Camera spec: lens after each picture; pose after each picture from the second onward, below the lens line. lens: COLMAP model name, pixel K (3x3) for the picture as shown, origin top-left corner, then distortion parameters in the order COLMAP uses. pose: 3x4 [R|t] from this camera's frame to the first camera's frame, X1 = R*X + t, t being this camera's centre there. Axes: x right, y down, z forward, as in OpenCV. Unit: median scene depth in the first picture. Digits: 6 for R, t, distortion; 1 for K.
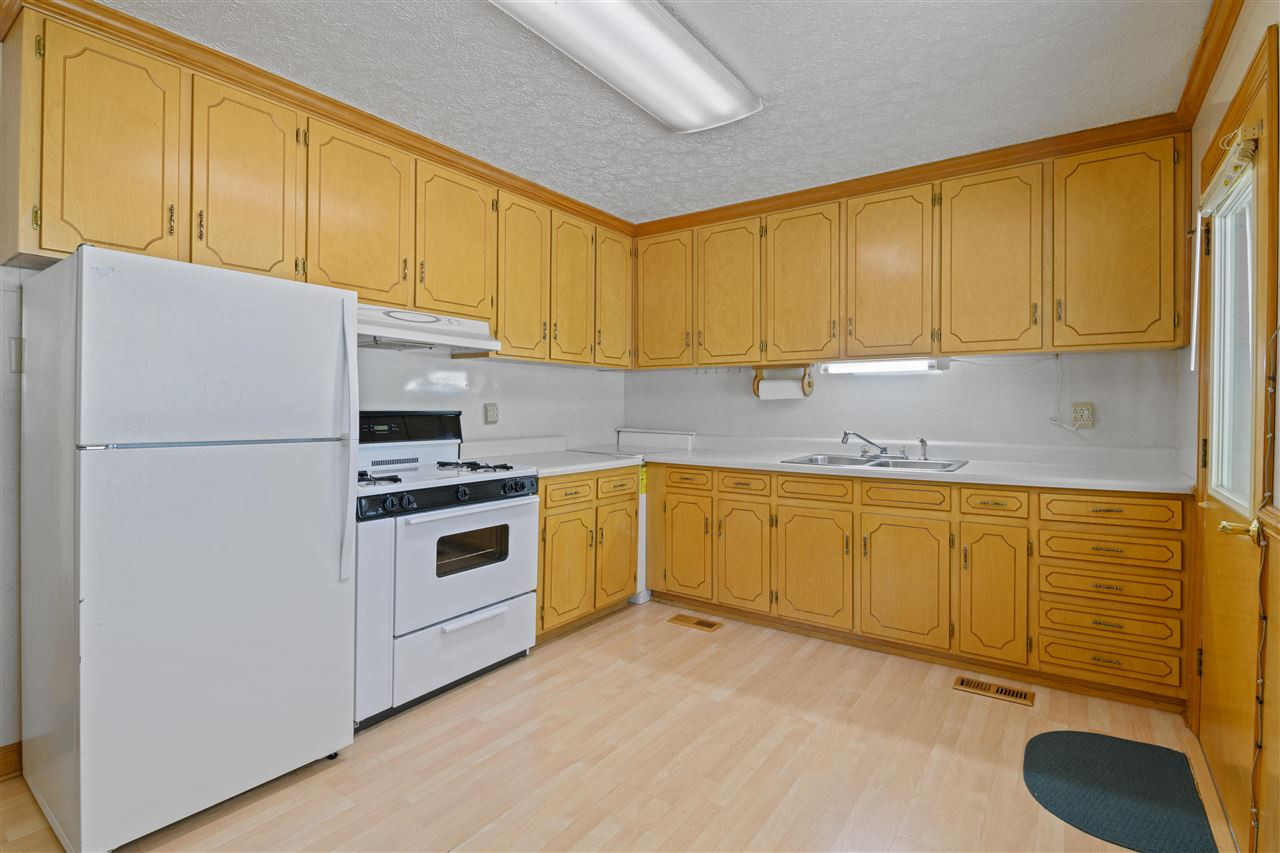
lens RADIAL K [[605.6, 0, 639.7], [0, 605.6, 415.1], [0, 0, 1]] dist [-0.015599, -0.000177]
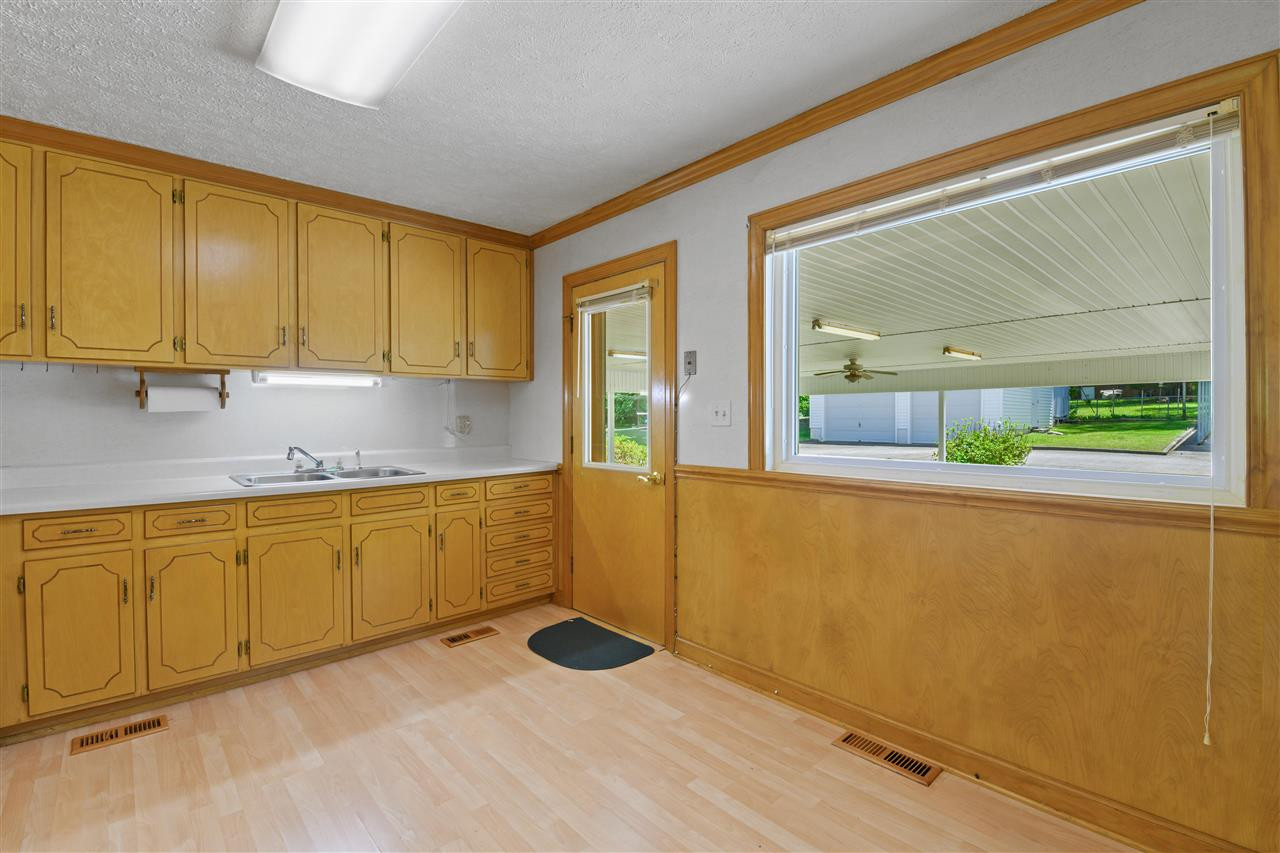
lens RADIAL K [[571.2, 0, 640.0], [0, 571.2, 426.5], [0, 0, 1]] dist [-0.023422, -0.000910]
pose [[0.206022, -0.016280, 0.978412, -0.456908], [0.021607, 0.999694, 0.012085, -0.003627], [-0.978309, 0.018650, 0.206311, 0.321557]]
